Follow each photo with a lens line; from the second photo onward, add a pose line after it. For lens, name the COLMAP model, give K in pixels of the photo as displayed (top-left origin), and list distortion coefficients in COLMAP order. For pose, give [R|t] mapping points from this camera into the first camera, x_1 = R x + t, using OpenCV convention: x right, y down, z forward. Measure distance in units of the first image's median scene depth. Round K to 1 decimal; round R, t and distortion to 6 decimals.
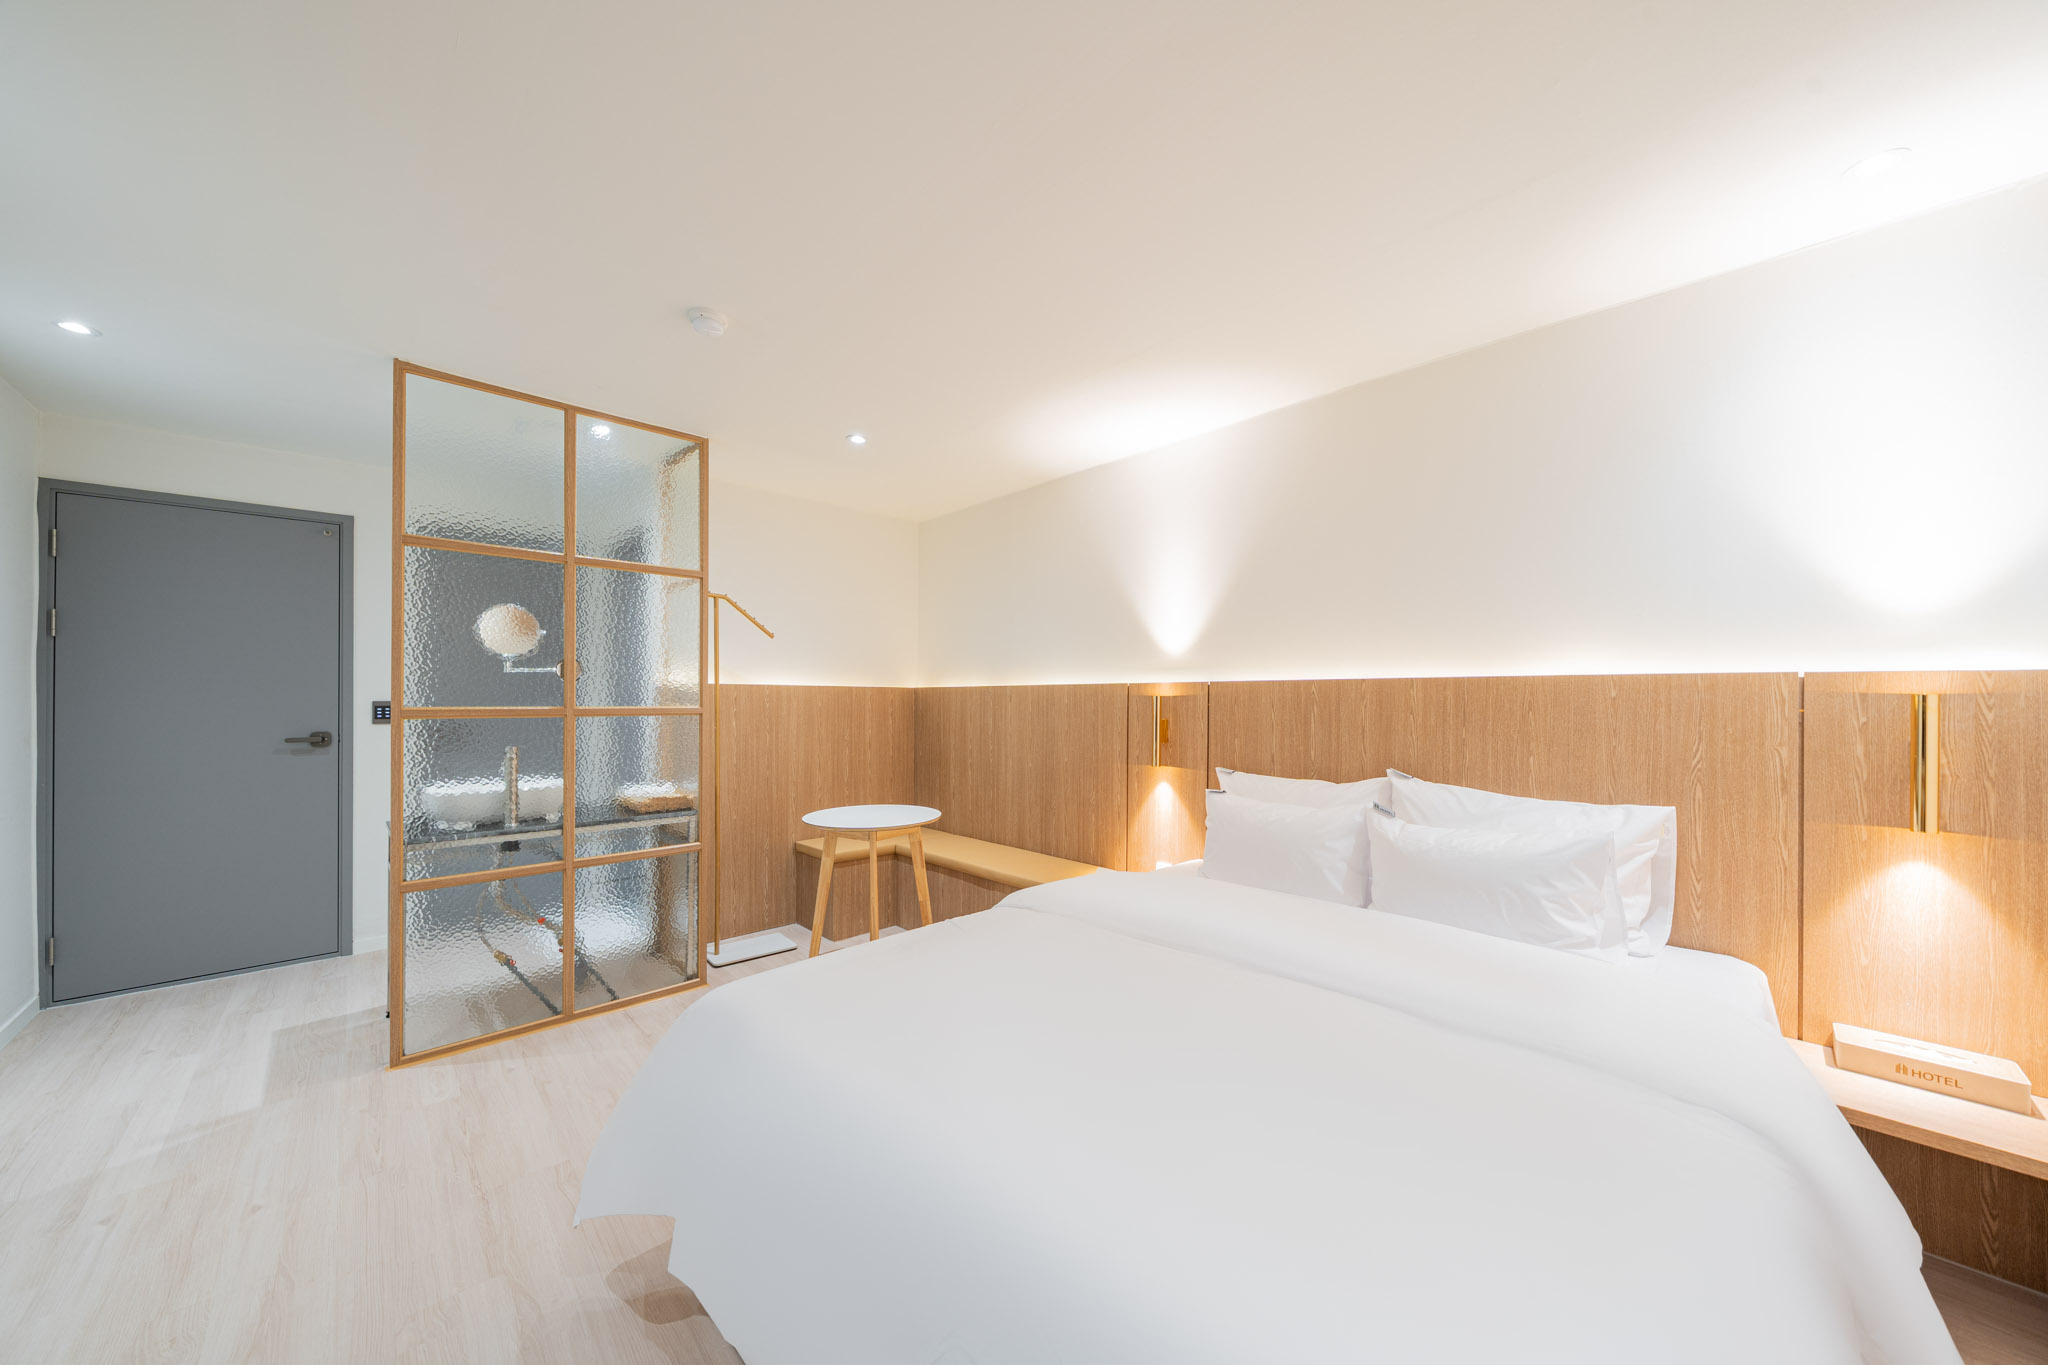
lens RADIAL K [[684.1, 0, 1017.9], [0, 684.1, 693.5], [0, 0, 1]] dist [-0.000816, -0.000019]
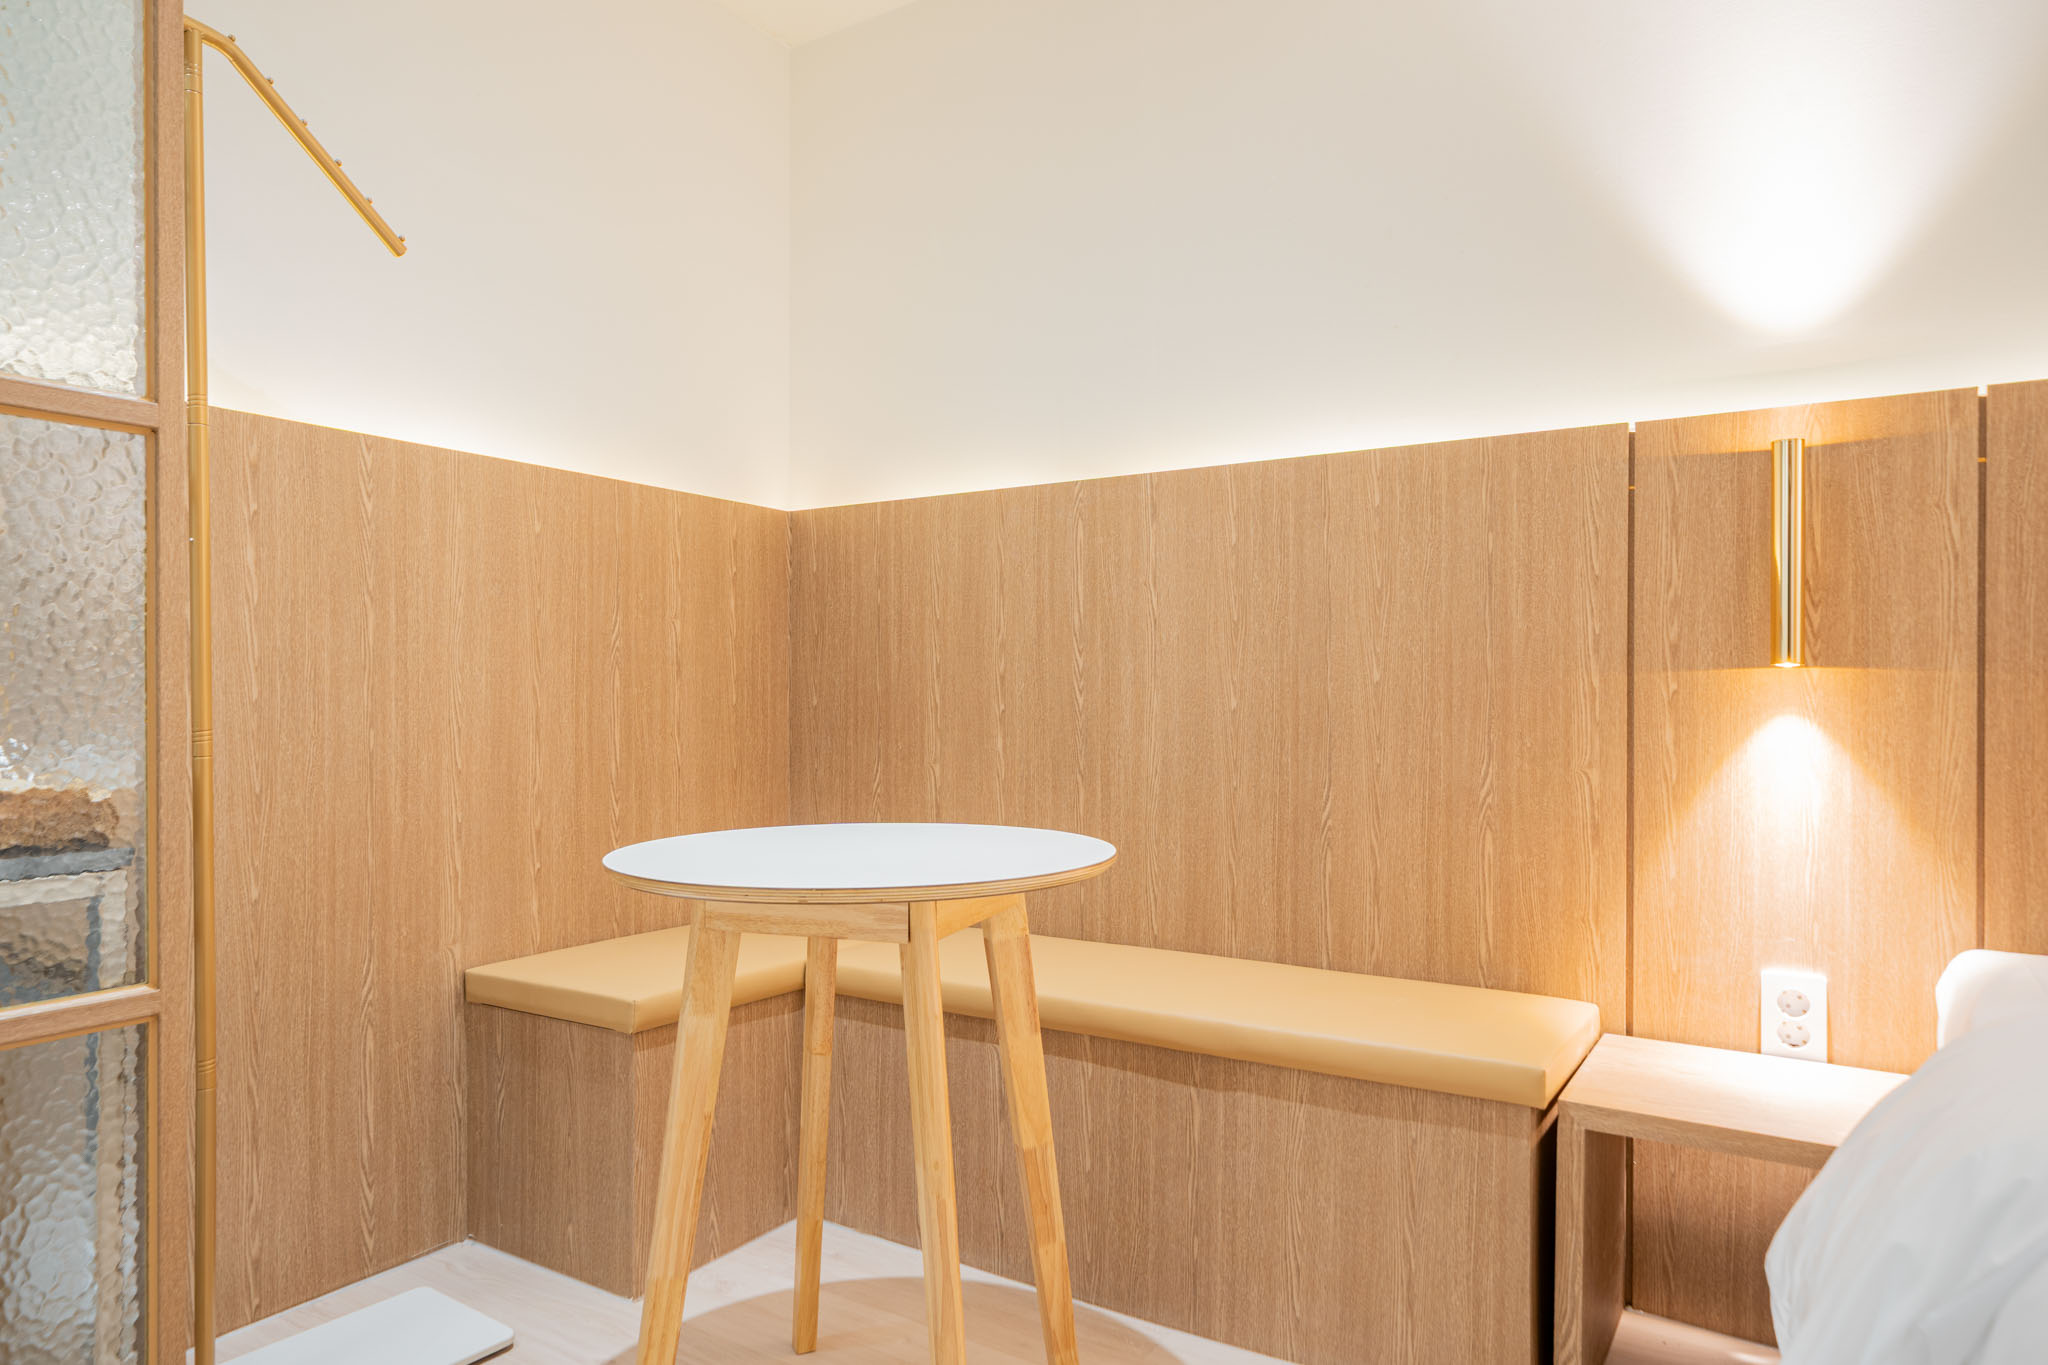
lens RADIAL K [[1278.6, 0, 1030.4], [0, 1278.6, 686.0], [0, 0, 1]] dist [0.005945, 0.000975]
pose [[0.972701, -0.001368, 0.232059, -0.241213], [-0.000645, 0.999963, 0.008596, 0.098108], [-0.232062, -0.008511, 0.972664, 0.445251]]
